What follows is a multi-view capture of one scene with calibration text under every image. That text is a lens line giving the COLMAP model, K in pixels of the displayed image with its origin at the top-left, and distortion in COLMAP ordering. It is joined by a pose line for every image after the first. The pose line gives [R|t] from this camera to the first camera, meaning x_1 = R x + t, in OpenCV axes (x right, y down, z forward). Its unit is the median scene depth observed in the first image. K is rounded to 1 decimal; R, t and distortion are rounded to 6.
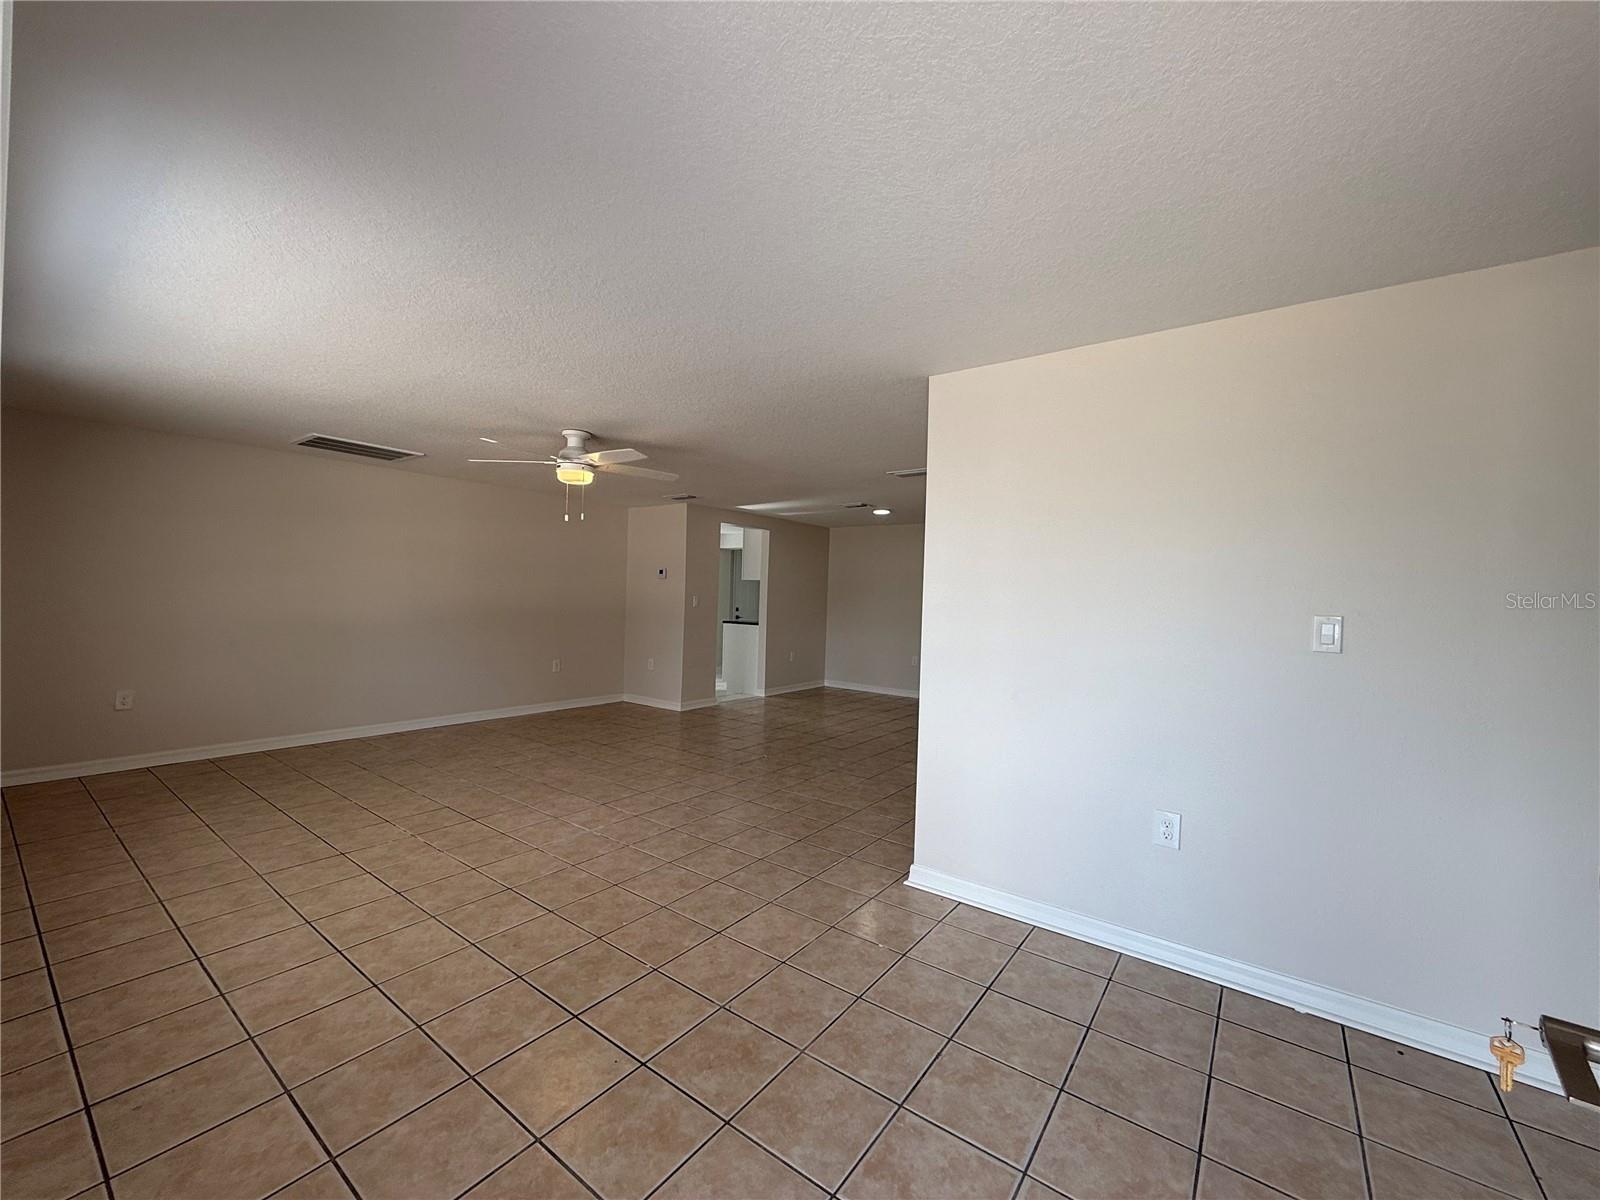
lens RADIAL K [[639.2, 0, 800.0], [0, 639.2, 600.0], [0, 0, 1]] dist [0.000773, 0.000183]
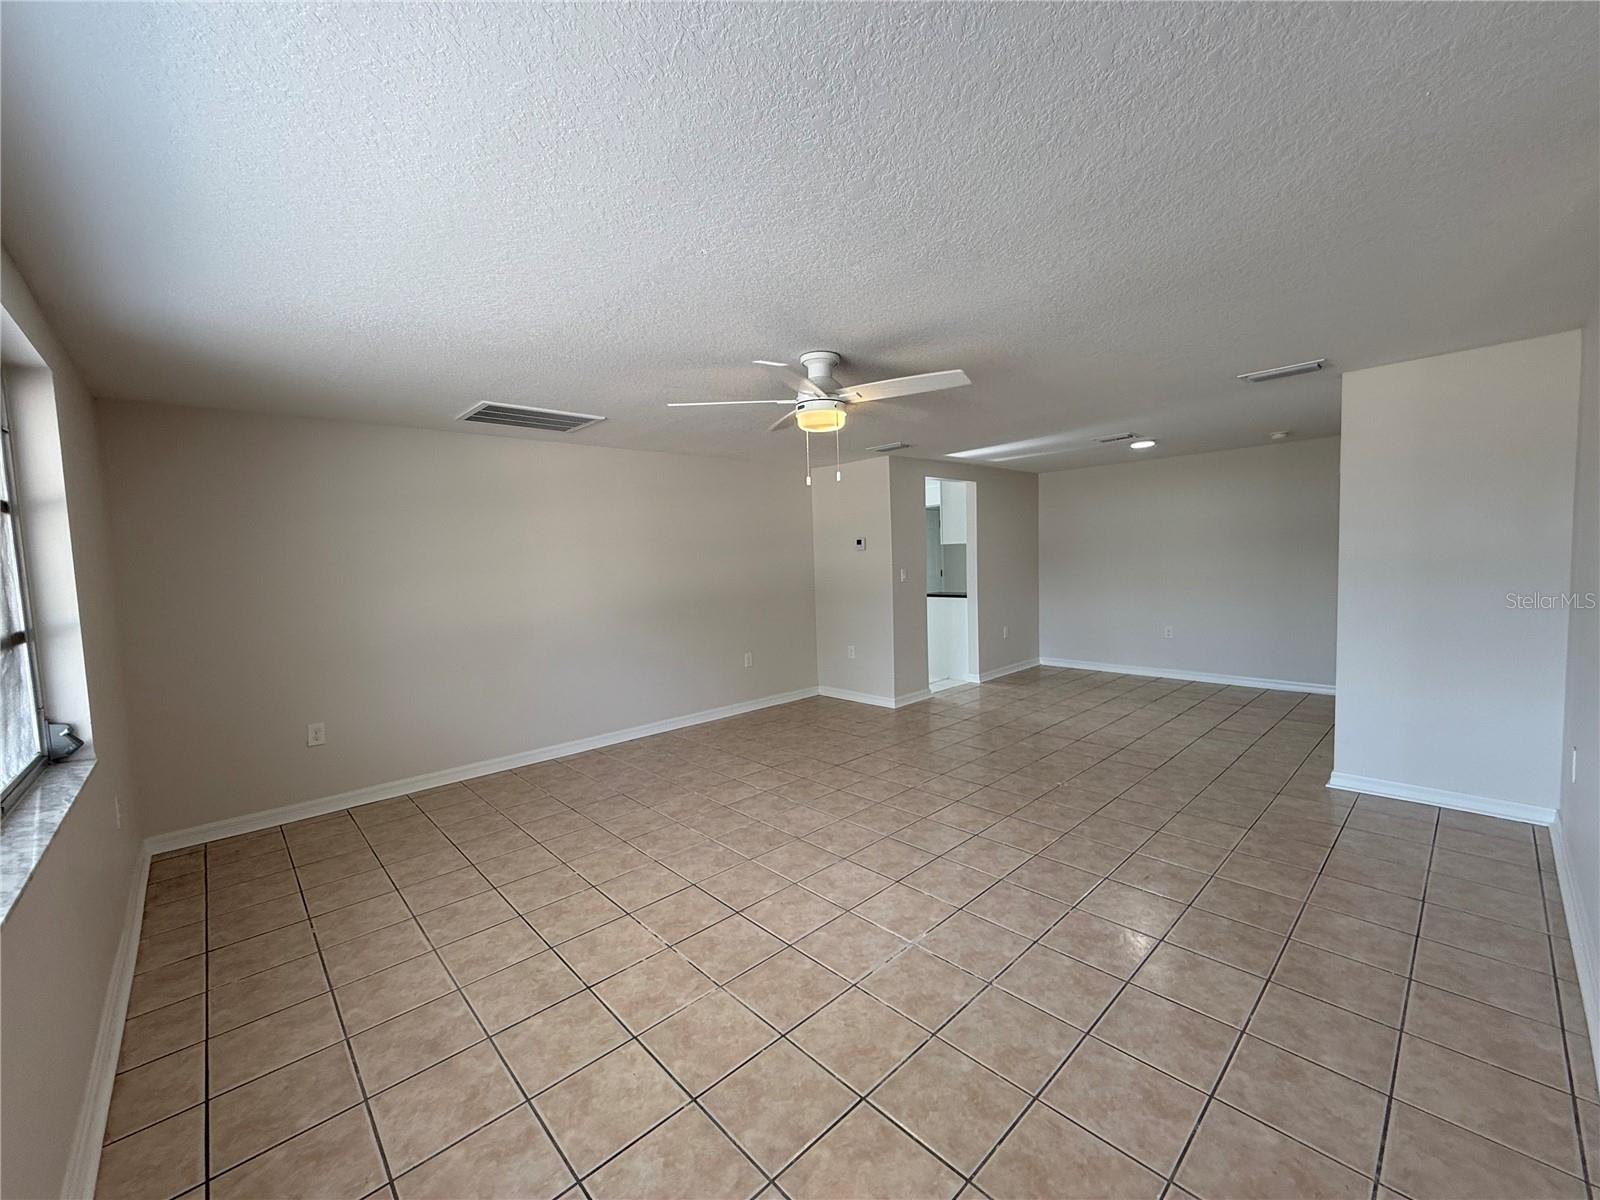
lens RADIAL K [[639.2, 0, 800.0], [0, 639.2, 600.0], [0, 0, 1]] dist [0.000773, 0.000183]
pose [[0.982196, -0.049911, -0.181105, -0.216956], [0.061137, 0.996504, 0.056940, -0.031167], [0.177630, -0.066998, 0.981814, 0.244870]]
